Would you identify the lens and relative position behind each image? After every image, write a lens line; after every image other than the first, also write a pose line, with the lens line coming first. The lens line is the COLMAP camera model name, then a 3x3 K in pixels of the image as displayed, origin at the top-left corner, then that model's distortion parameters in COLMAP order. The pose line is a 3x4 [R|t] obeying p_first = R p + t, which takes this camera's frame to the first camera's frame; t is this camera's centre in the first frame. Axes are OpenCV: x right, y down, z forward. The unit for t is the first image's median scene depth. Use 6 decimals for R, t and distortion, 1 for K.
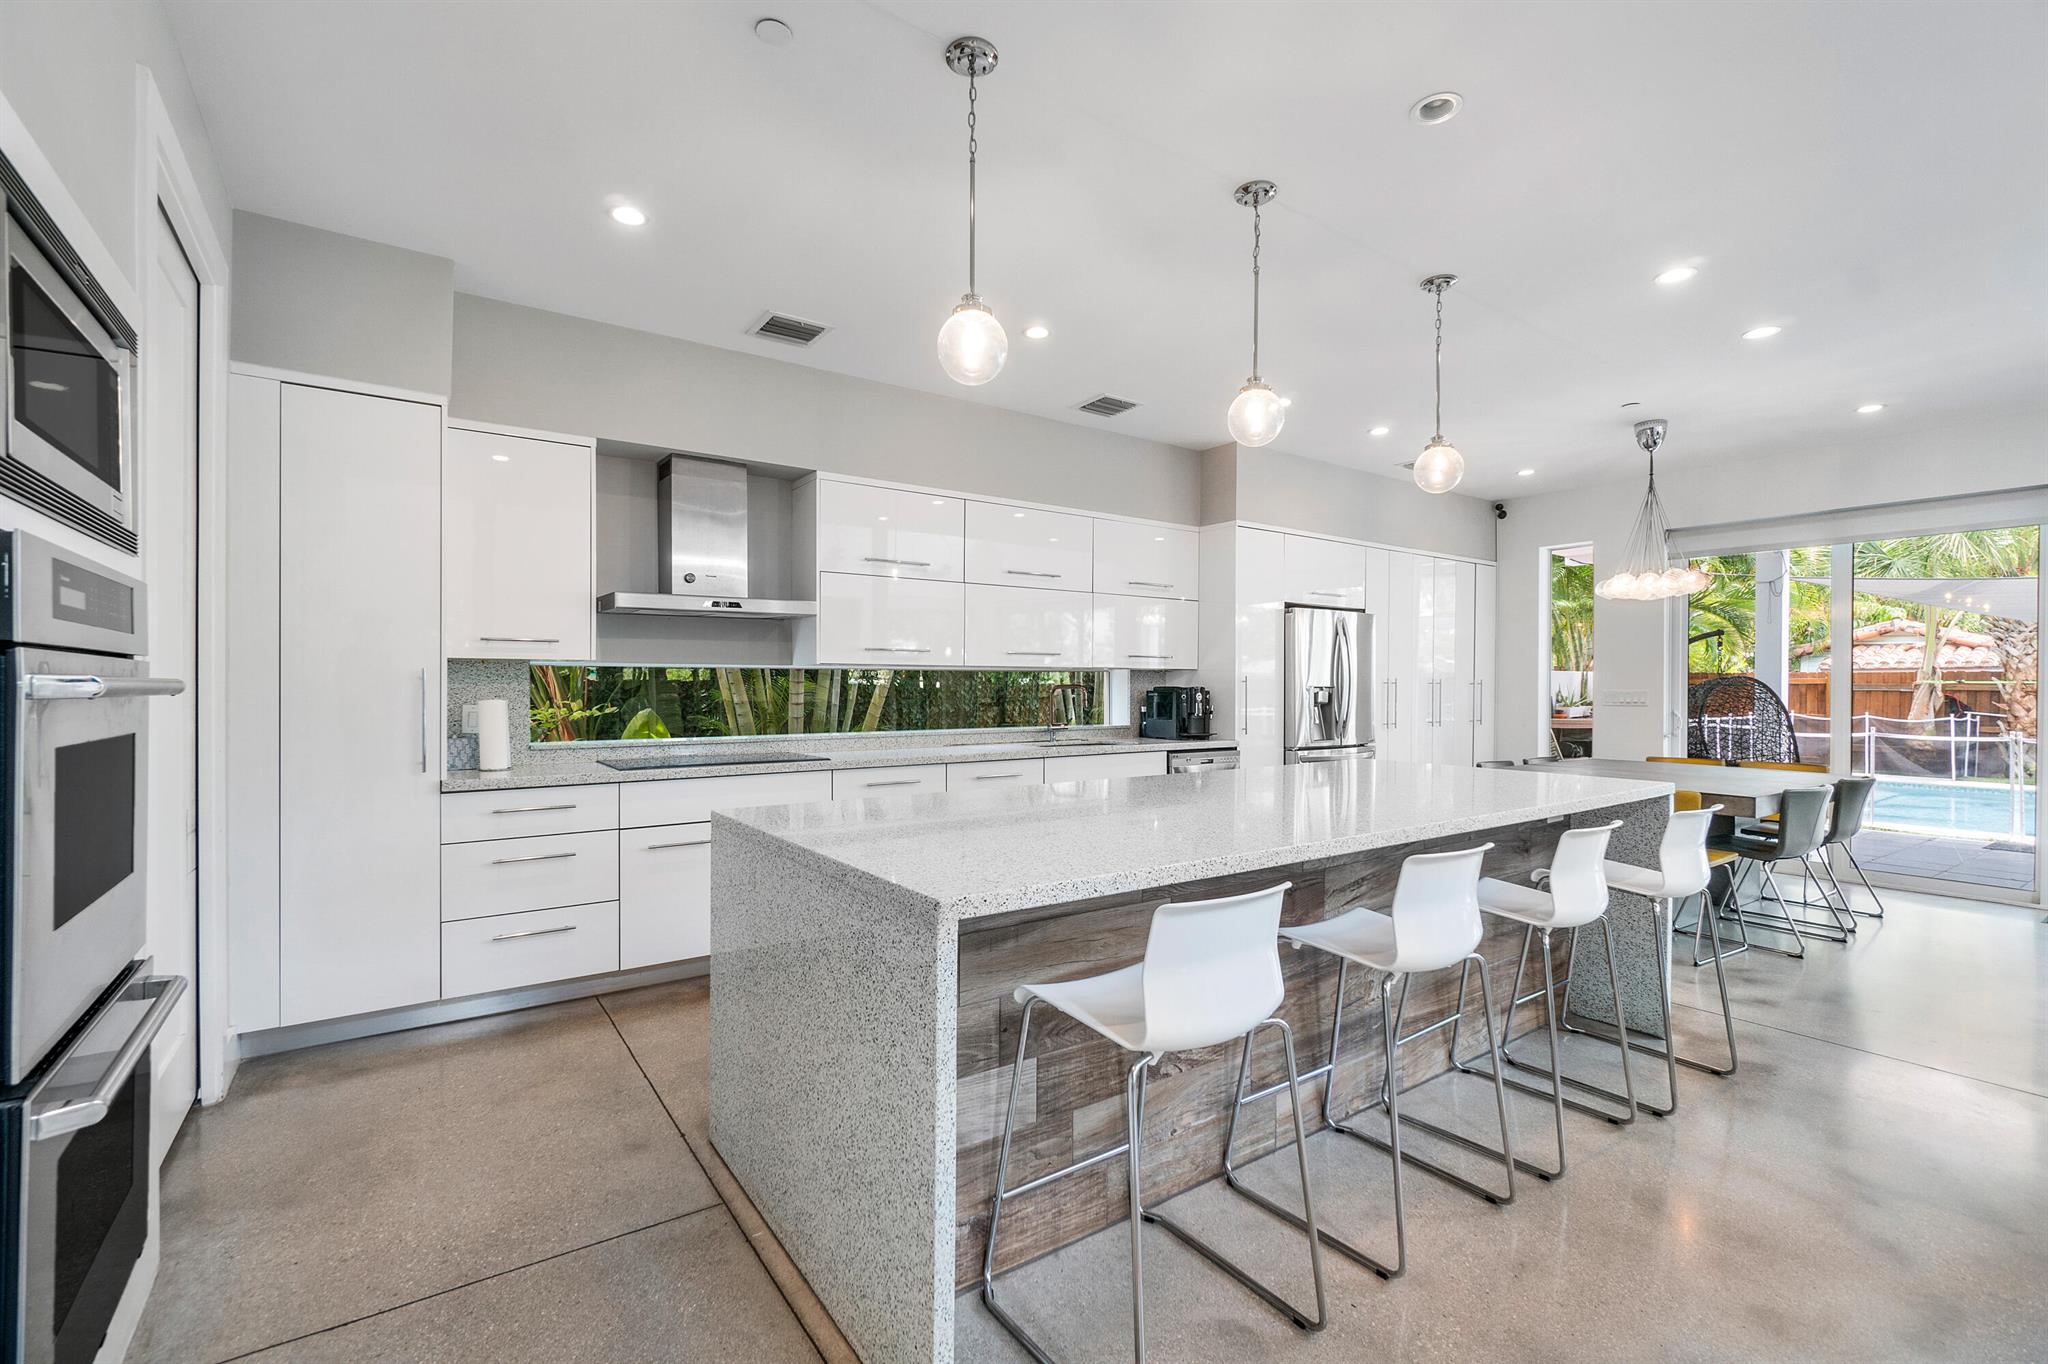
lens RADIAL K [[886.8, 0, 997.6], [0, 886.8, 685.4], [0, 0, 1]] dist [-0.000909, -0.000278]
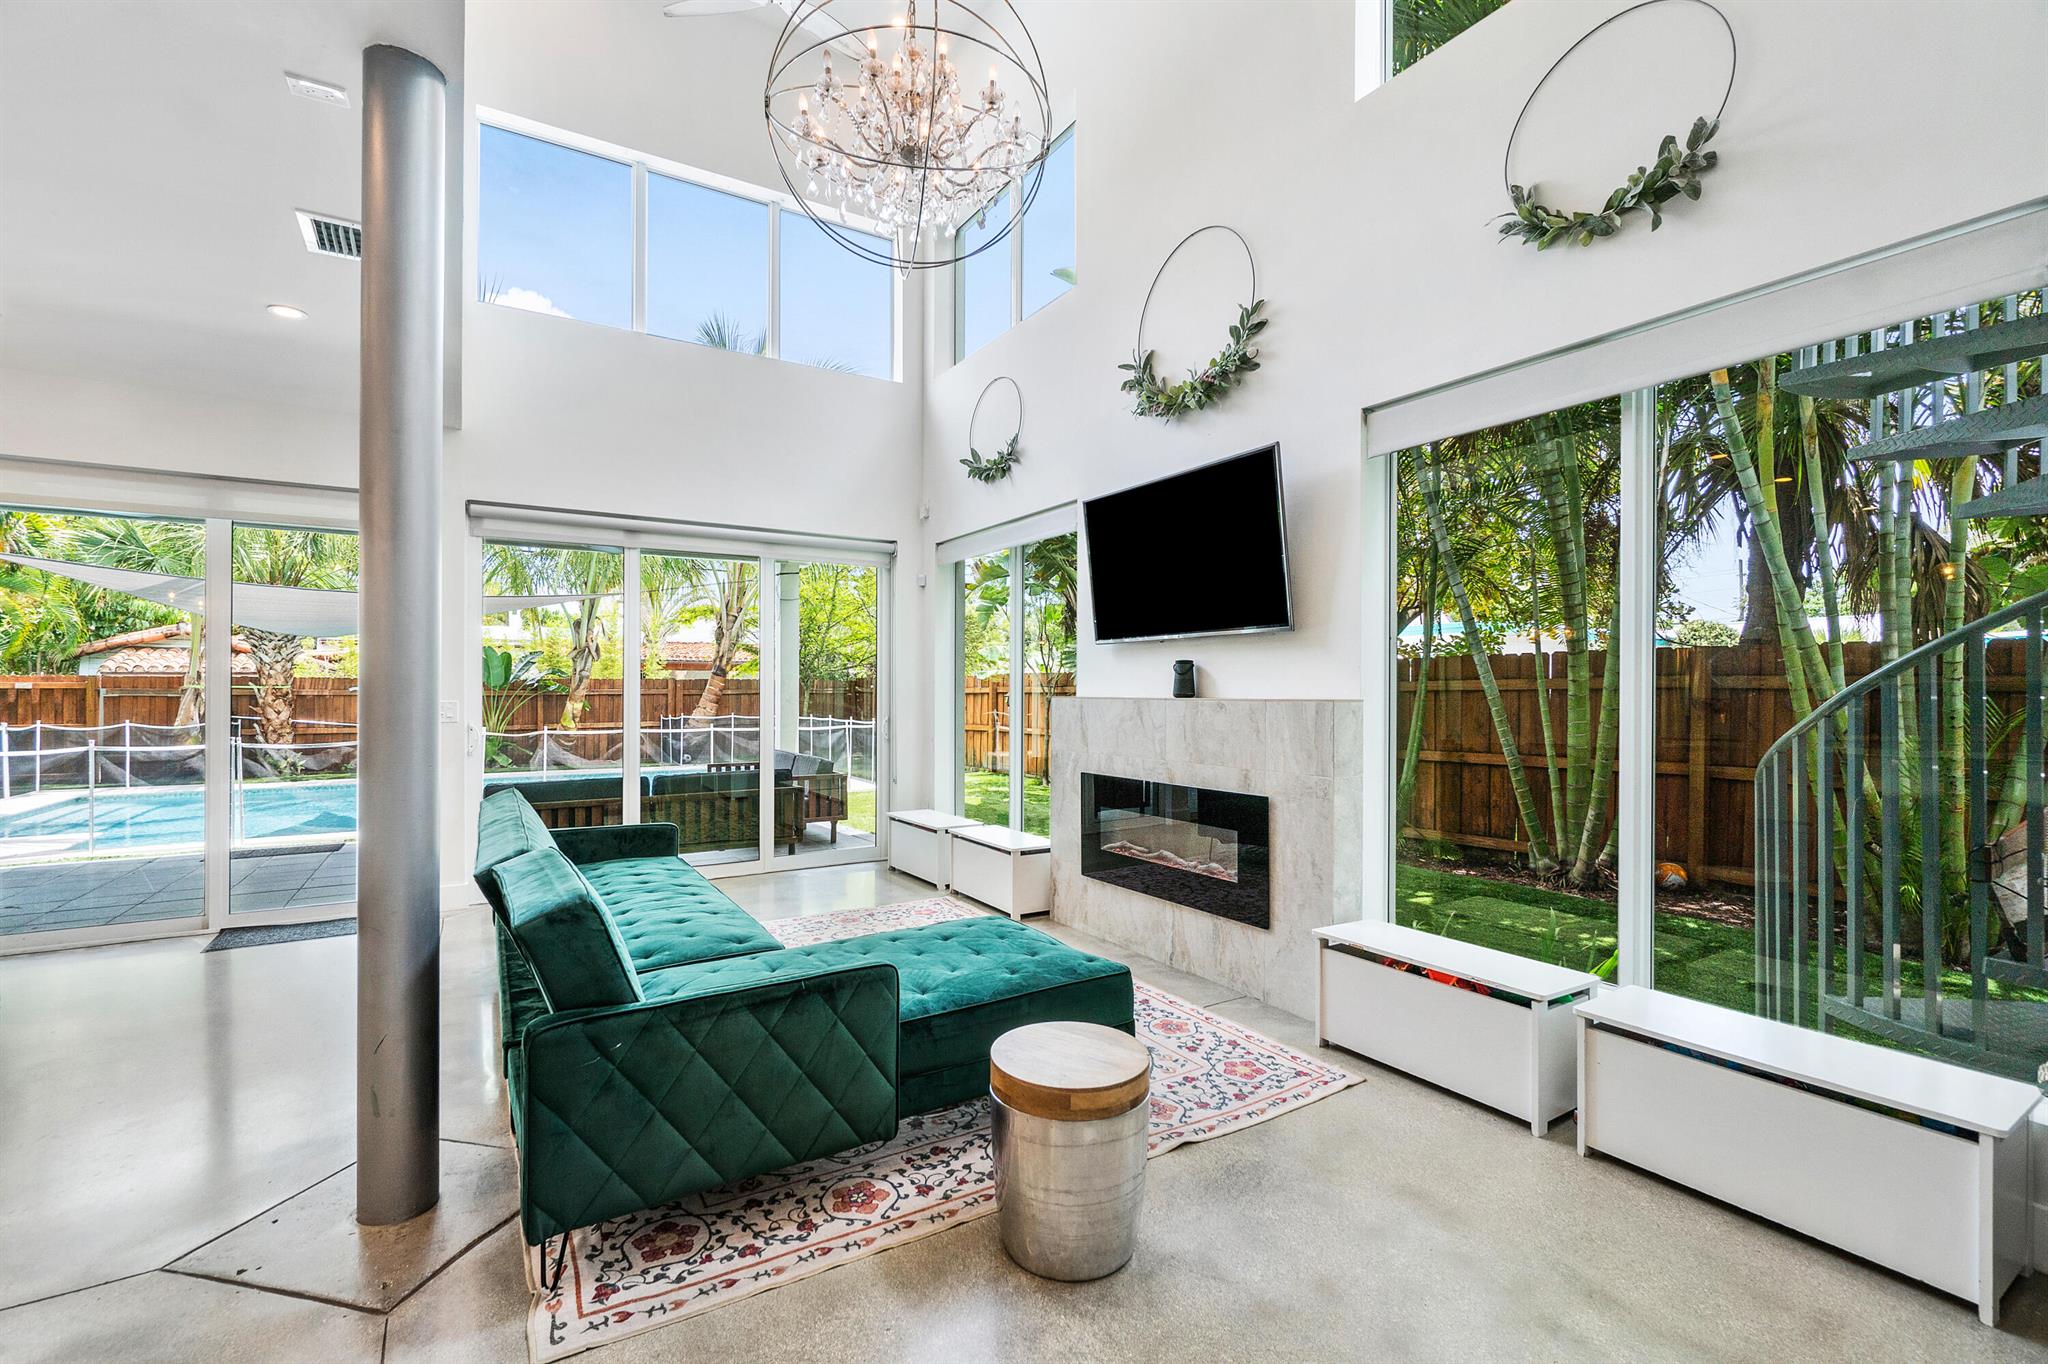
lens RADIAL K [[883.9, 0, 1008.3], [0, 883.9, 693.6], [0, 0, 1]] dist [-0.003136, 0.000252]
pose [[0.045382, -0.004391, 0.998960, 0.262559], [-0.000400, 0.999990, 0.004414, -0.002012], [-0.998970, -0.000600, 0.045380, 0.105044]]
